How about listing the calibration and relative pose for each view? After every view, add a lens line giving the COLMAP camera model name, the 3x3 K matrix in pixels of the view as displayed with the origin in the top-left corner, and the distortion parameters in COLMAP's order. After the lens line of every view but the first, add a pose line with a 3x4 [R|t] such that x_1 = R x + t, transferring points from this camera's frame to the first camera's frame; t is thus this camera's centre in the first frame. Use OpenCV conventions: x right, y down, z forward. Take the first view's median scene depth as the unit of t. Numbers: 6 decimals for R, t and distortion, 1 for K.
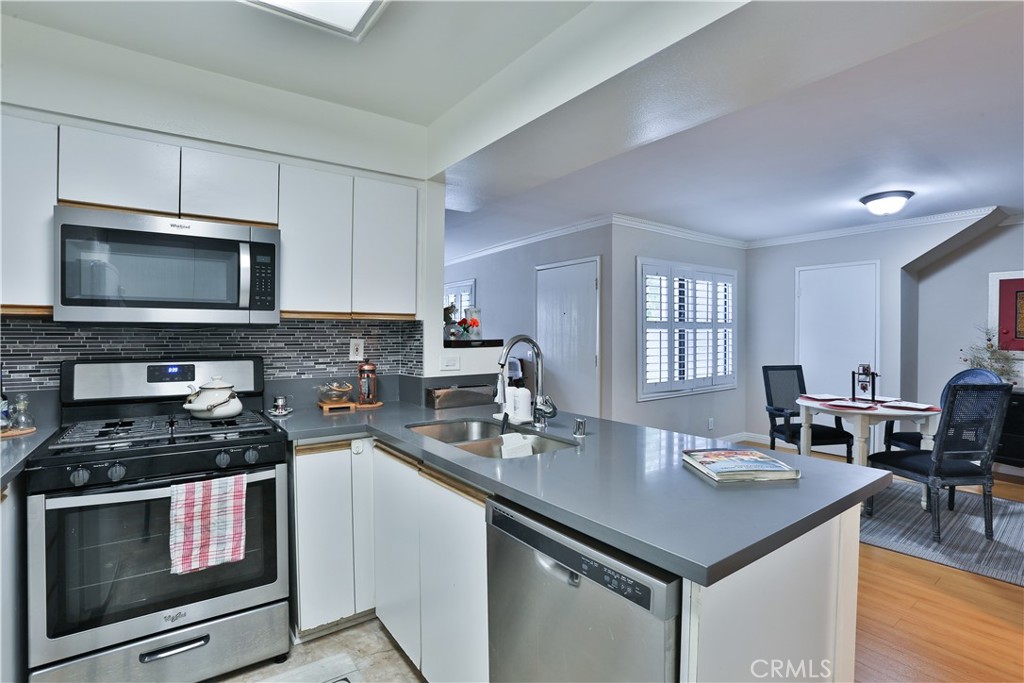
lens RADIAL K [[482.2, 0, 512.0], [0, 482.2, 341.5], [0, 0, 1]] dist [0.000124, 0.000003]
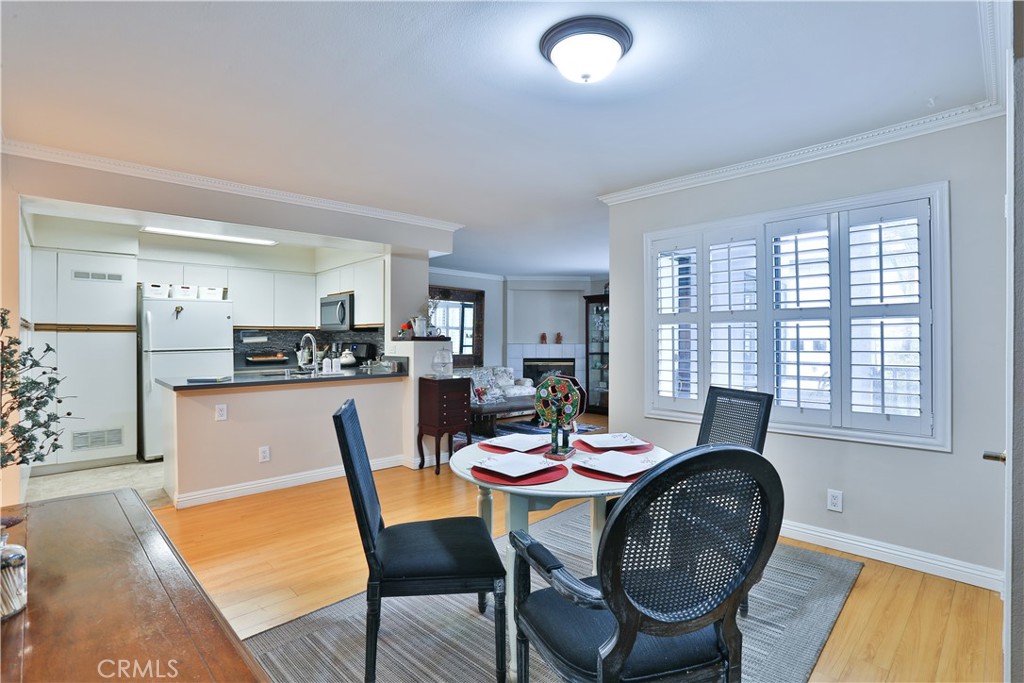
lens RADIAL K [[498.9, 0, 512.0], [0, 498.9, 341.5], [0, 0, 1]] dist [0.000333, -0.000073]
pose [[0.147559, 0.016383, -0.988918, 0.976749], [-0.002863, 0.999866, 0.016138, -0.010485], [0.989049, 0.000450, 0.147586, 0.625610]]
